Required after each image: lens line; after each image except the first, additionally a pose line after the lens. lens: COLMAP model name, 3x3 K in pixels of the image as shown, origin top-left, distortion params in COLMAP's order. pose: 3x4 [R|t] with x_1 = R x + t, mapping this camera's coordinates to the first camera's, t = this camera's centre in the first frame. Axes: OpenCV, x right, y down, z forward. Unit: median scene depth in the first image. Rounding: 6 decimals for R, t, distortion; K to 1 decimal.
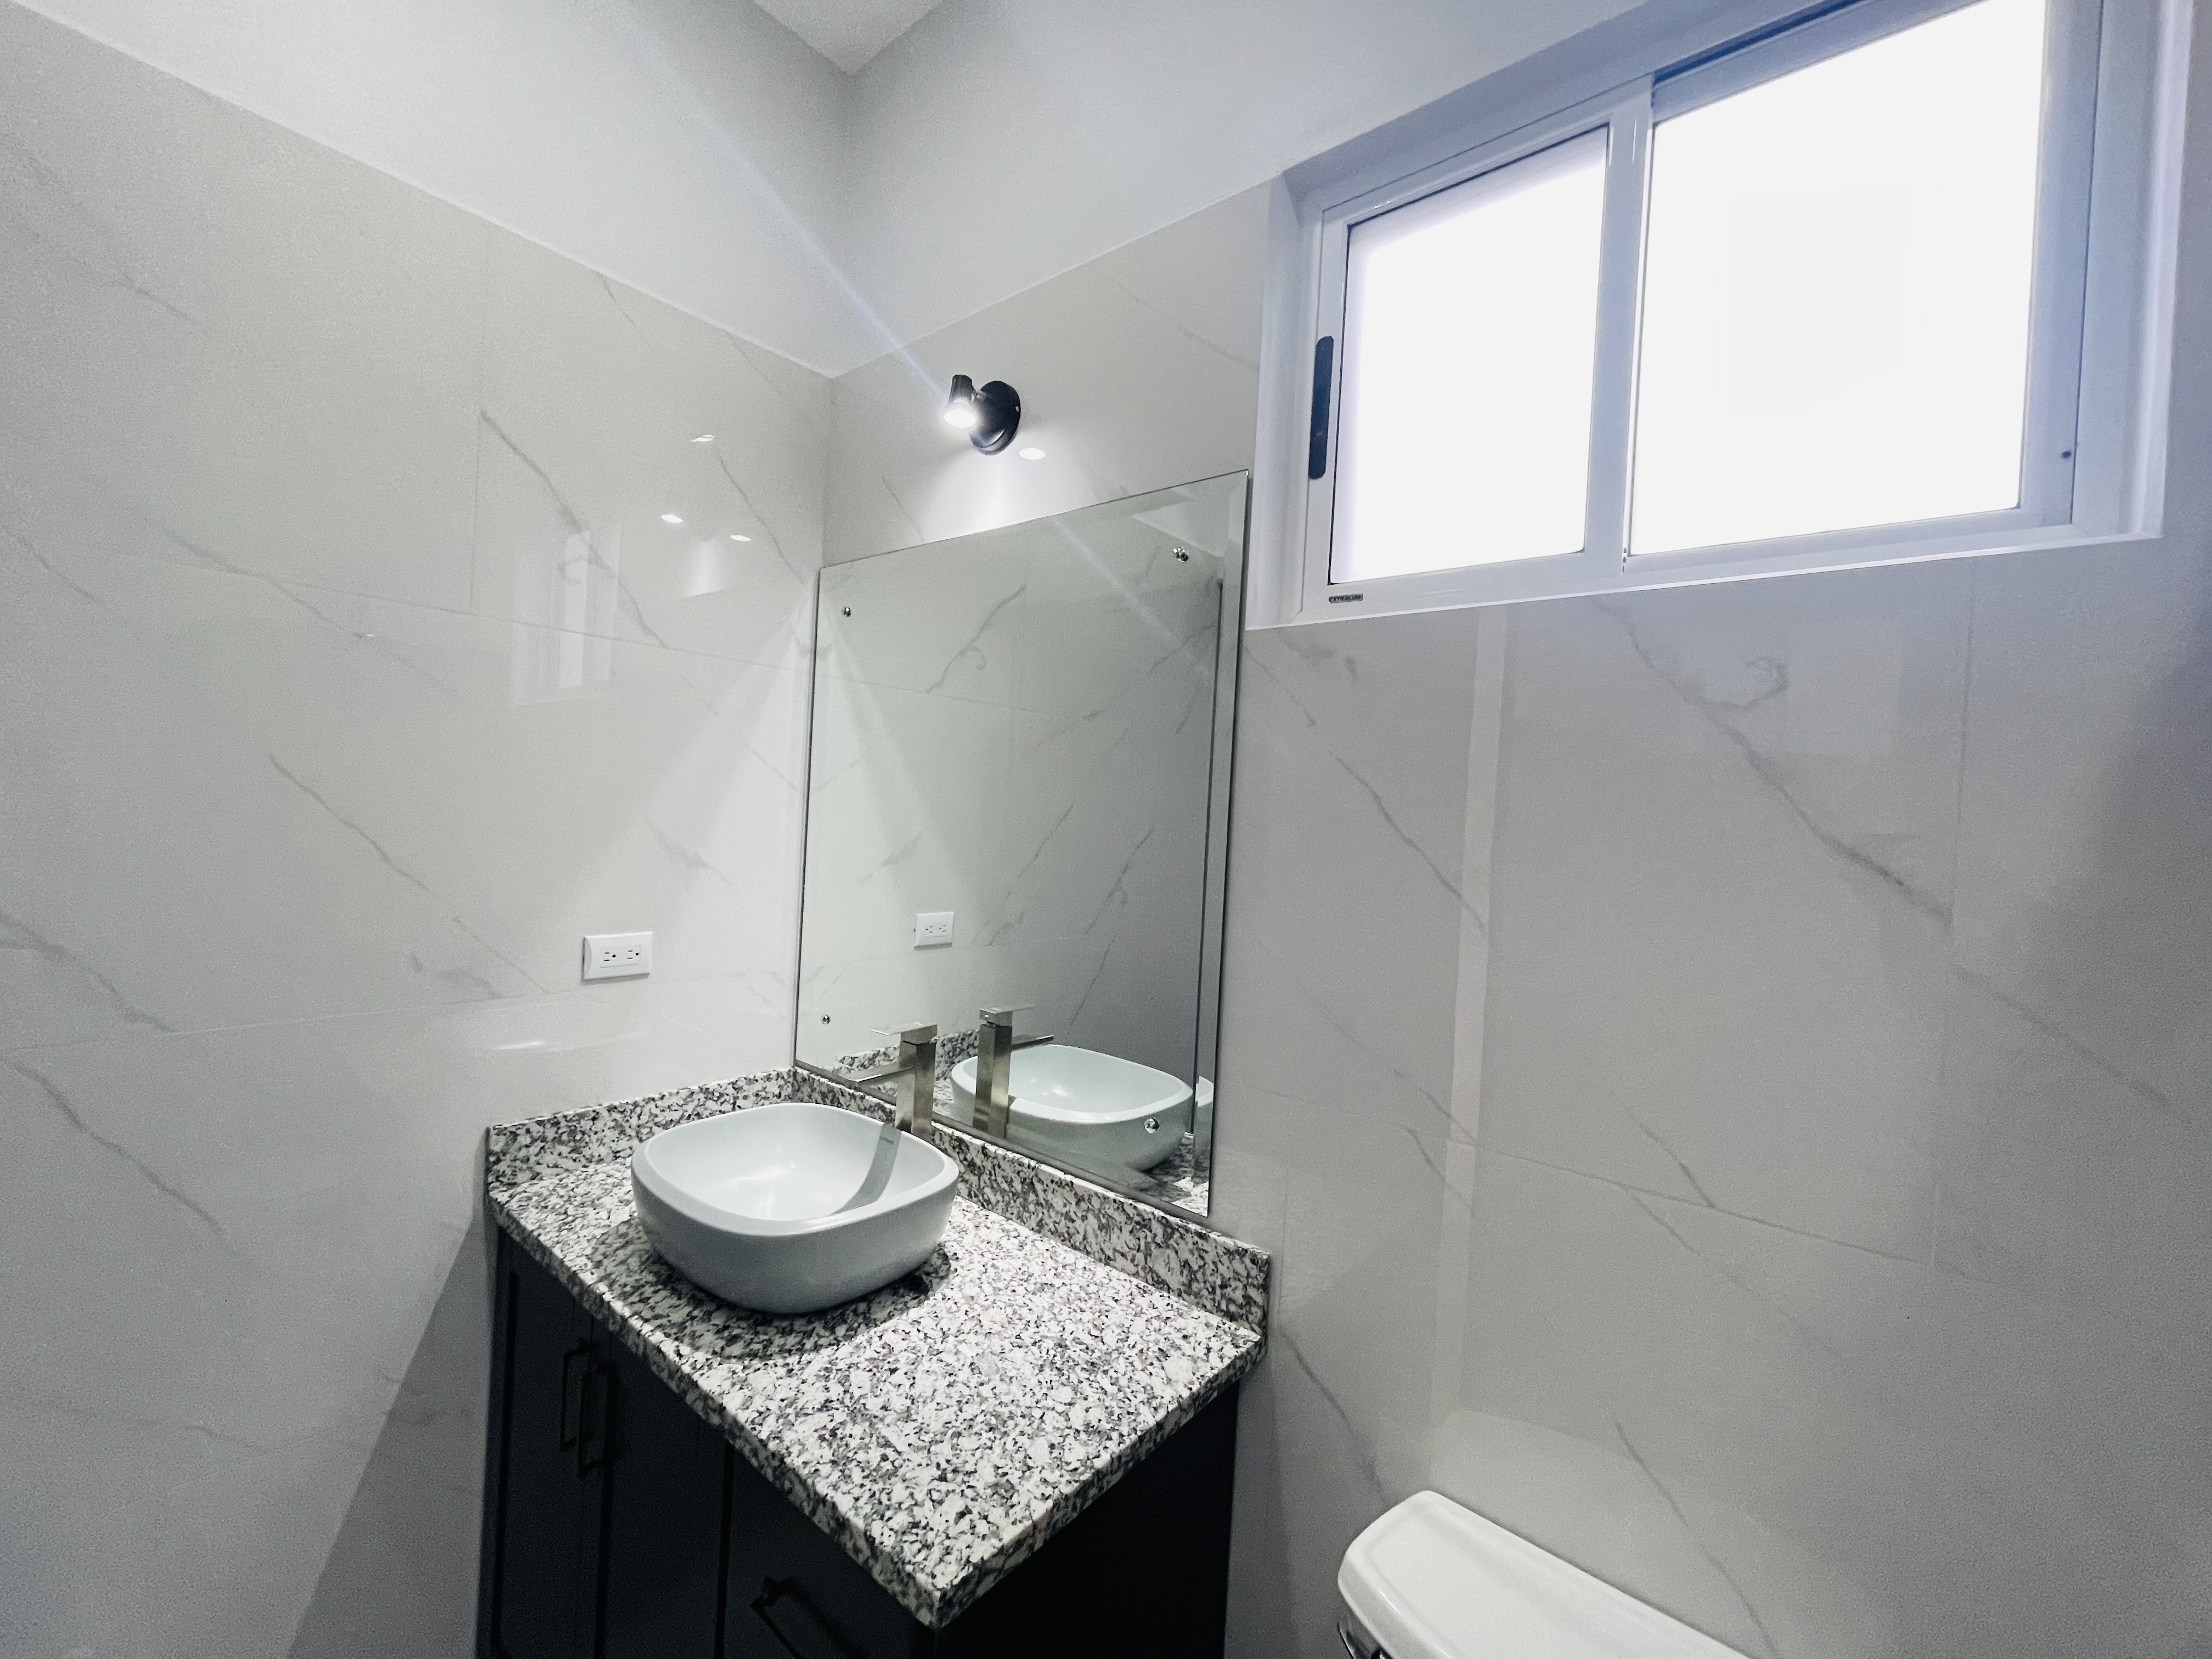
lens RADIAL K [[896.3, 0, 1106.0], [0, 896.3, 829.5], [0, 0, 1]] dist [0.001058, 0.000686]
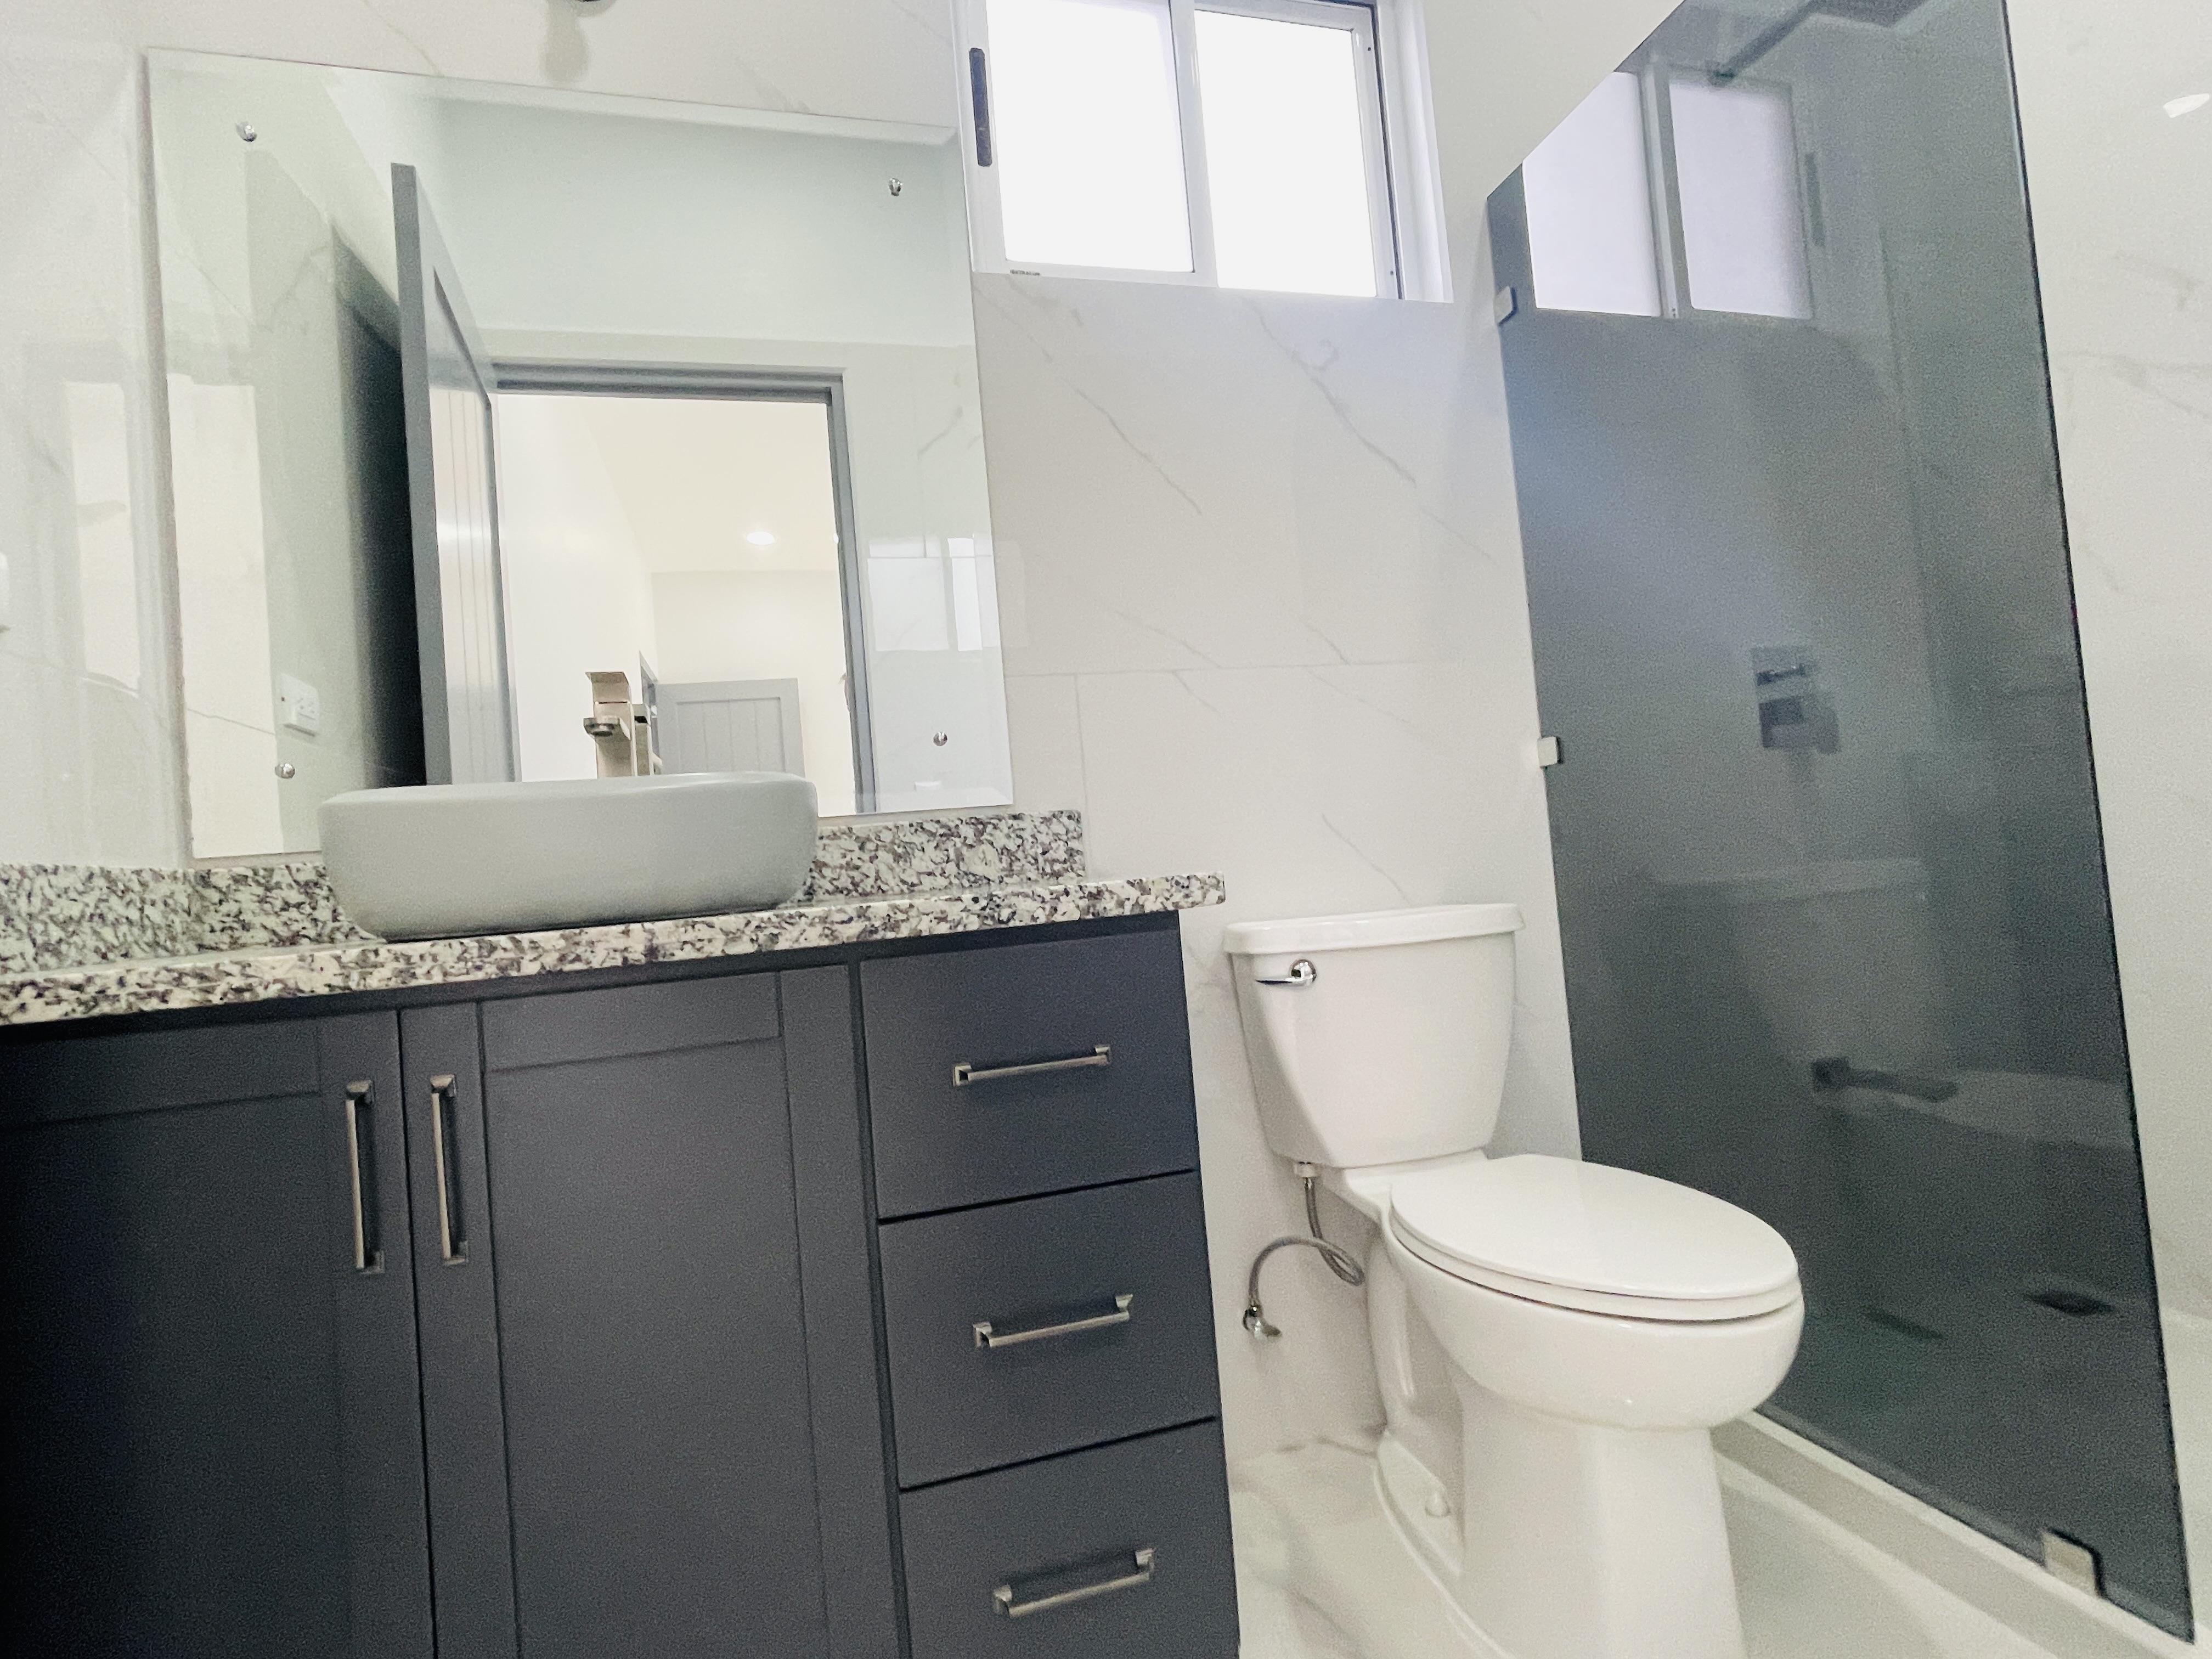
lens RADIAL K [[1101.7, 0, 1106.0], [0, 1101.7, 829.5], [0, 0, 1]] dist [-0.004280, -0.000149]
pose [[0.569979, -0.073091, 0.818402, -0.892574], [0.125919, 0.992040, 0.000902, 0.469154], [-0.811953, 0.102538, 0.574646, 0.151703]]
